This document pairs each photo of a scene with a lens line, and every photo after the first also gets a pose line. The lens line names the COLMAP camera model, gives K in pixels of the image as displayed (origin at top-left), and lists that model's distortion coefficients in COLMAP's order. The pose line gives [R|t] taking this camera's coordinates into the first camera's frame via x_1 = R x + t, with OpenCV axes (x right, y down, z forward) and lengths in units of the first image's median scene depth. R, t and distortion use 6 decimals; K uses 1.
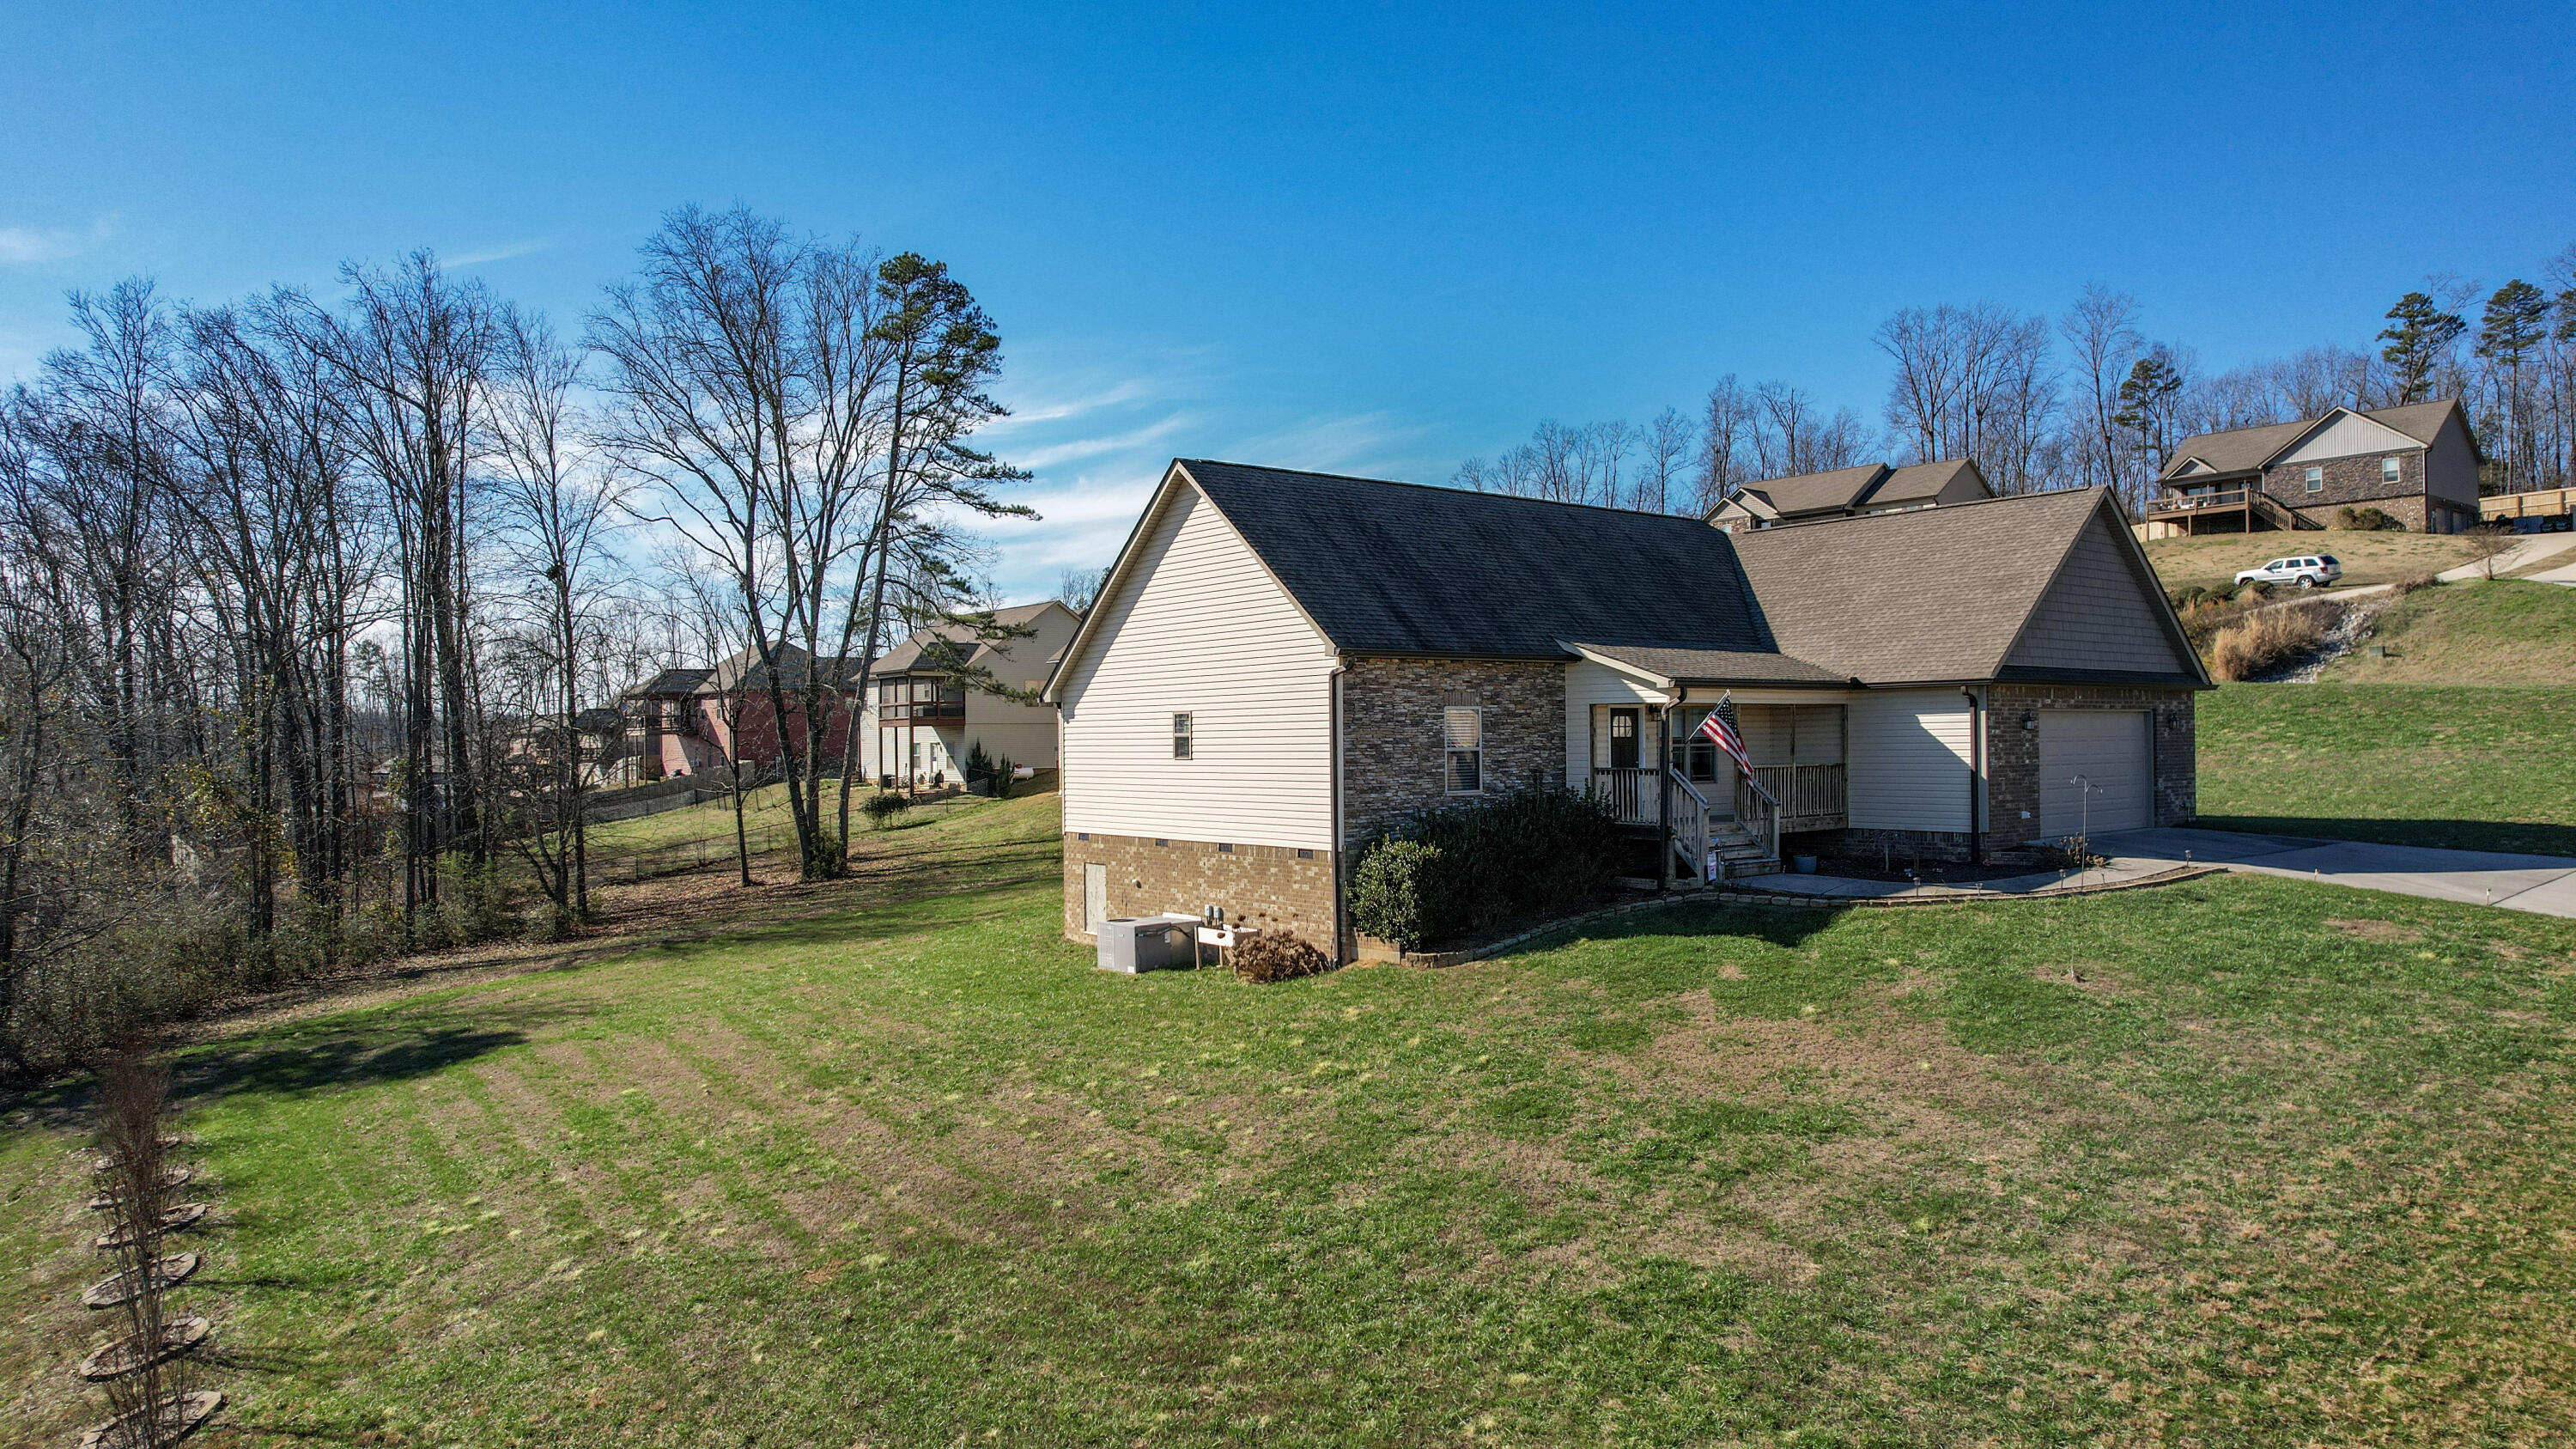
lens RADIAL K [[1639.3, 0, 1285.1], [0, 1639.3, 735.9], [0, 0, 1]] dist [-0.079930, 0.075018]
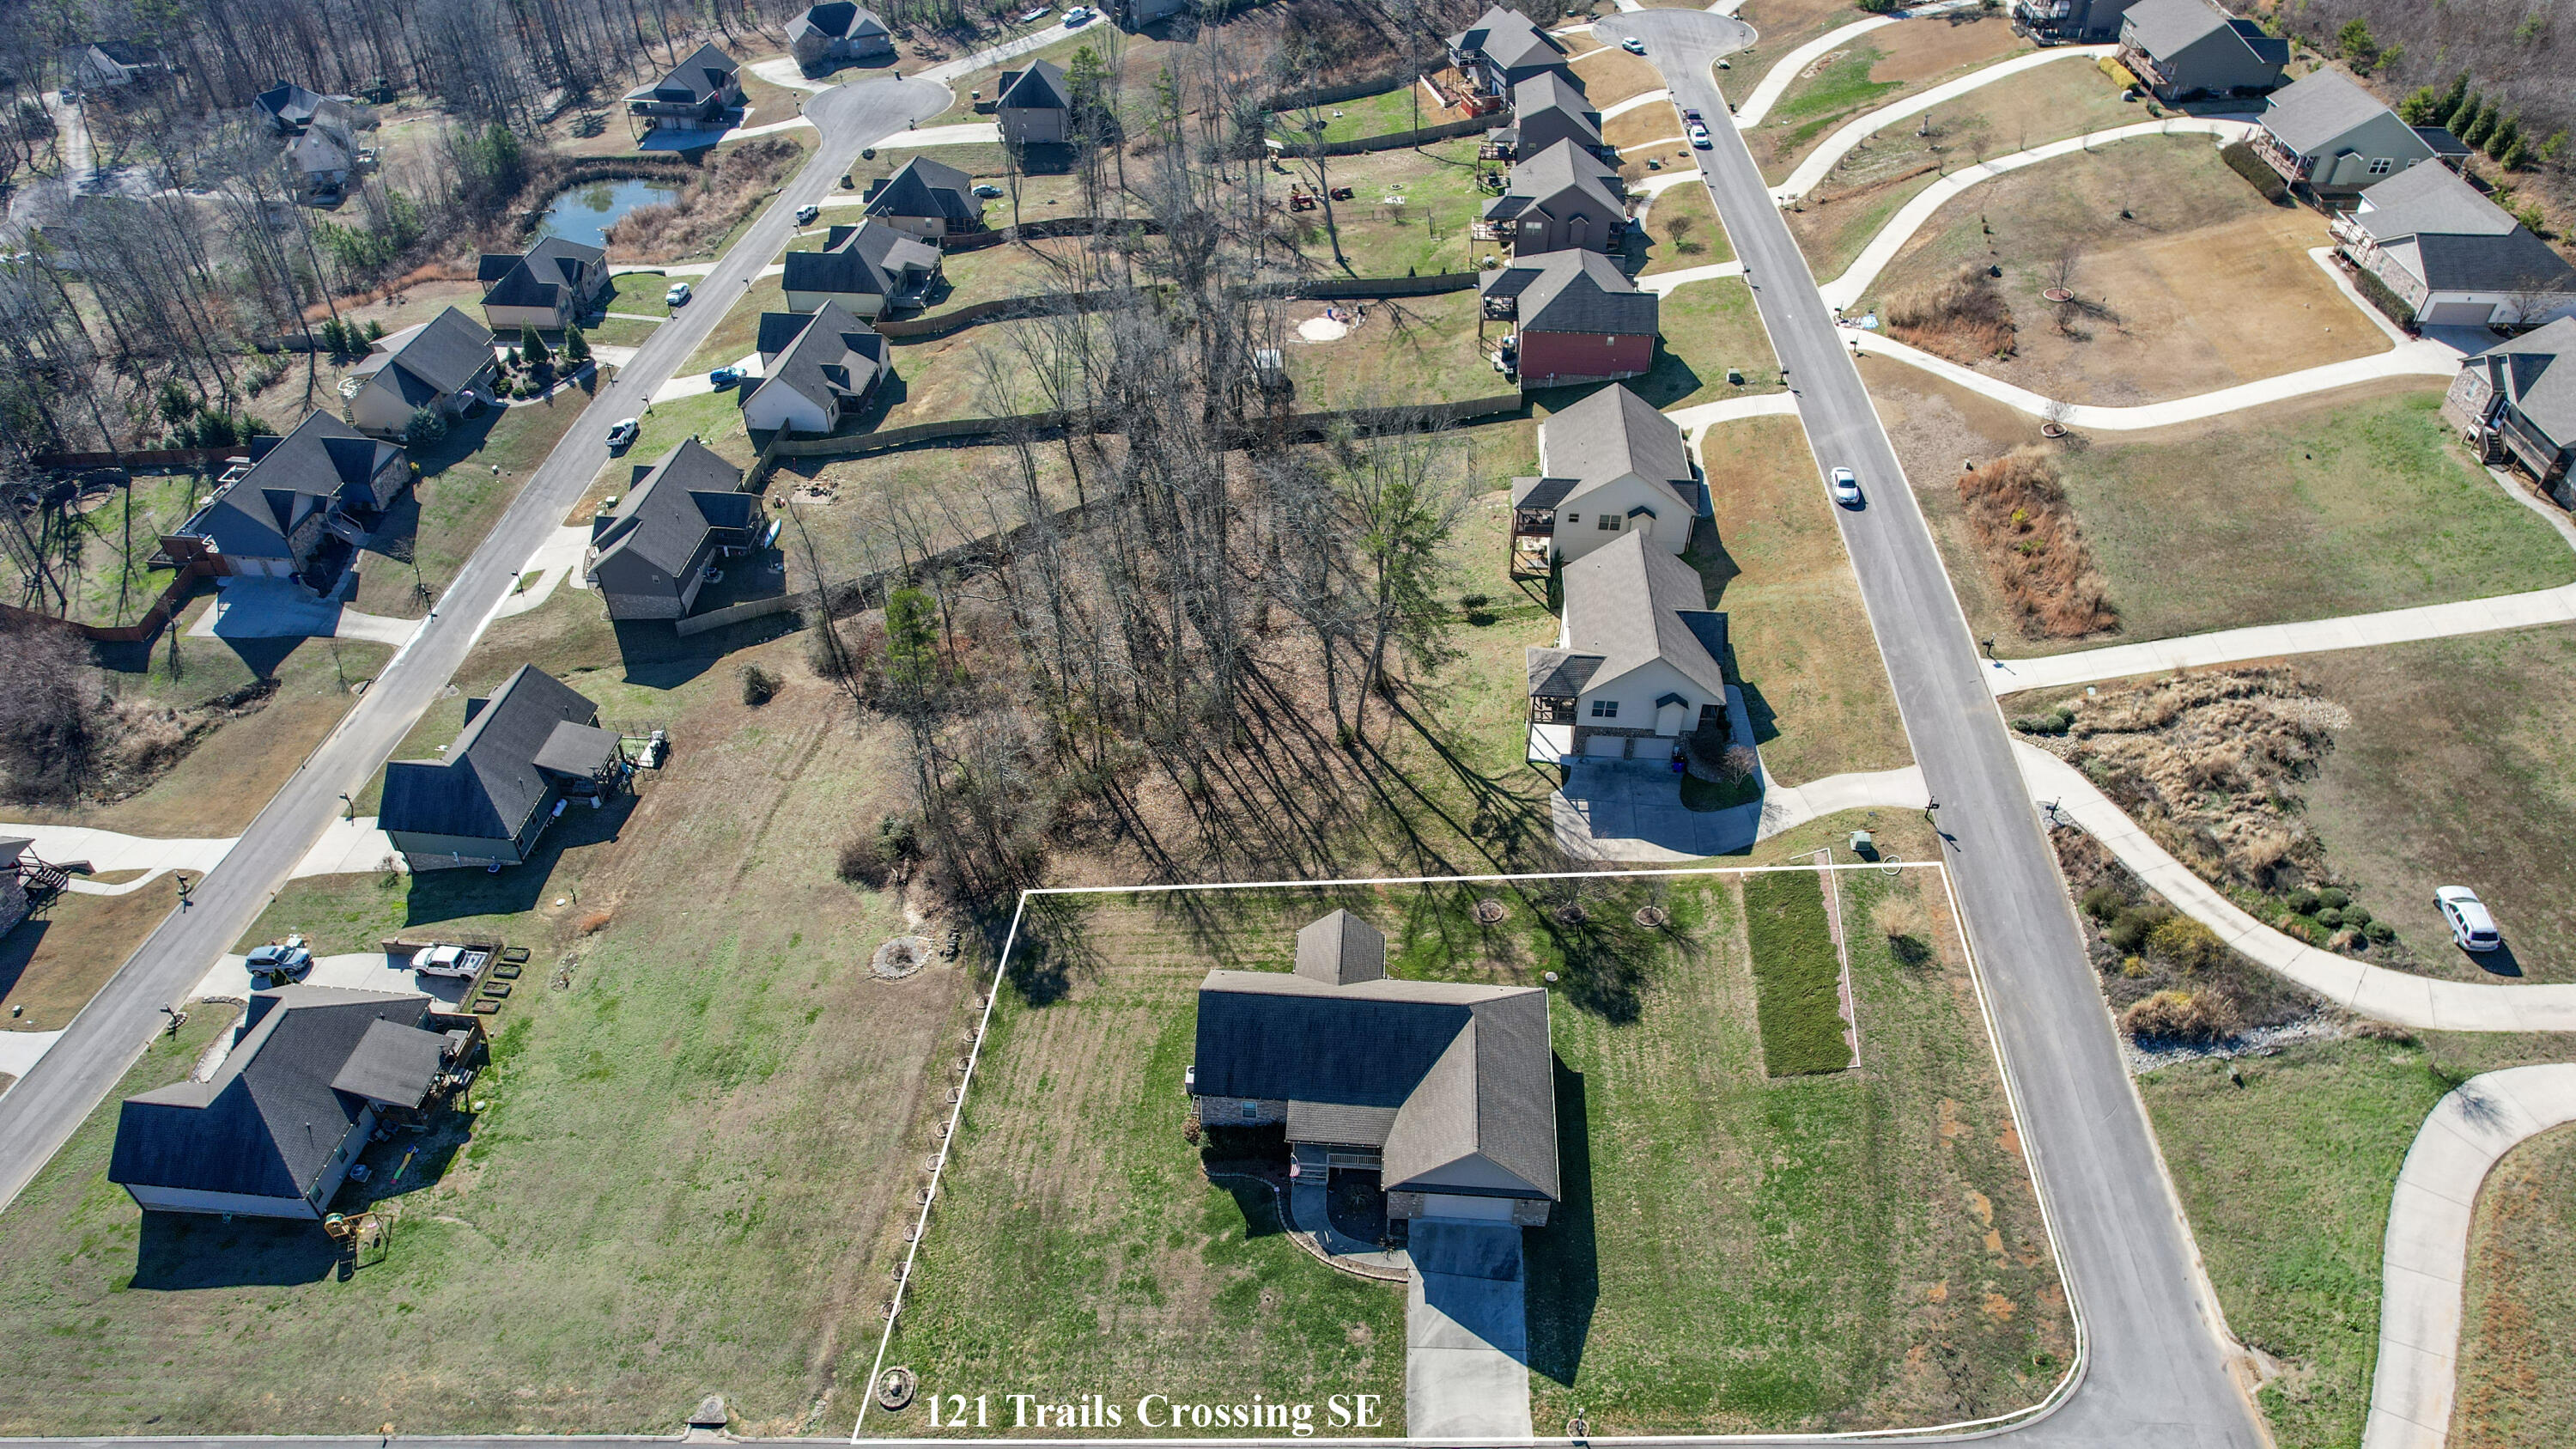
lens RADIAL K [[1639.3, 0, 1285.1], [0, 1639.3, 735.9], [0, 0, 1]] dist [-0.079930, 0.075018]
pose [[0.743008, 0.445313, -0.499636, 1.423680], [-0.007346, 0.751905, 0.659230, -2.638406], [0.669243, -0.486143, 0.561943, -0.410485]]
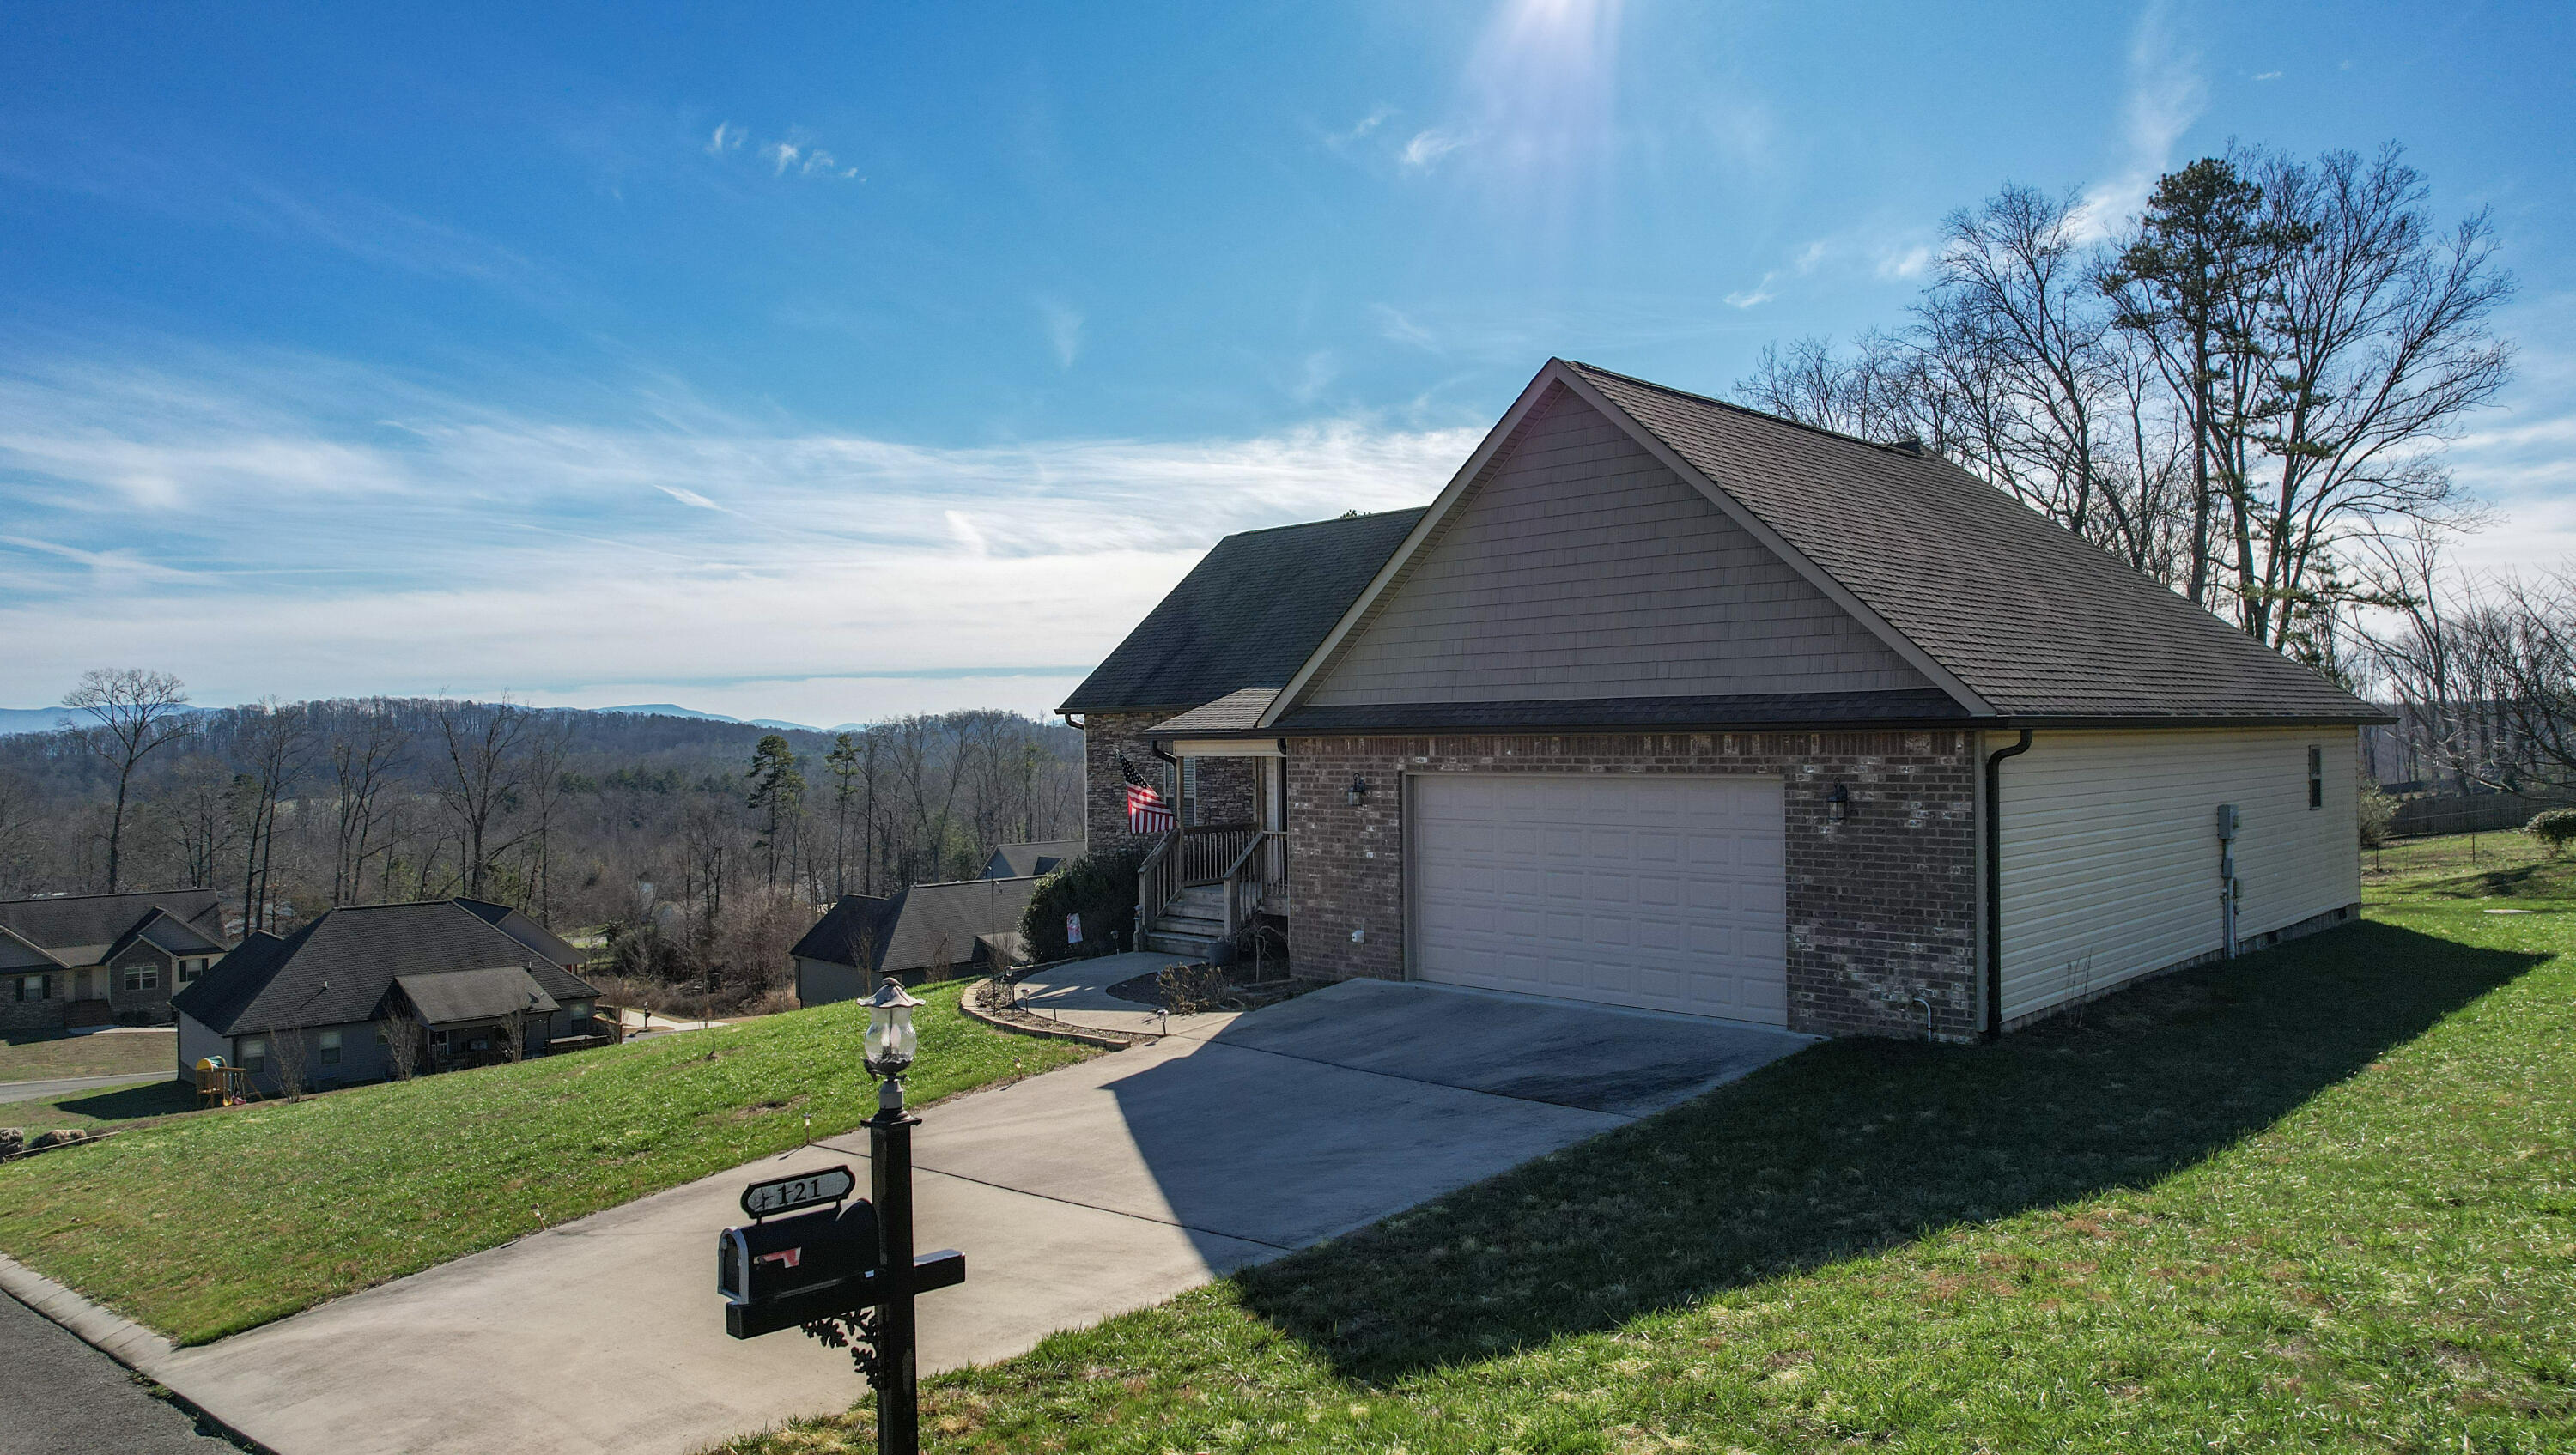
lens RADIAL K [[1668.9, 0, 1293.1], [0, 1668.9, 764.3], [0, 0, 1]] dist [-0.014856, 0.000077]
pose [[0.127637, 0.025526, -0.991492, 1.146289], [0.014014, 0.999523, 0.027536, -0.039775], [0.991722, -0.017410, 0.127218, 0.916269]]
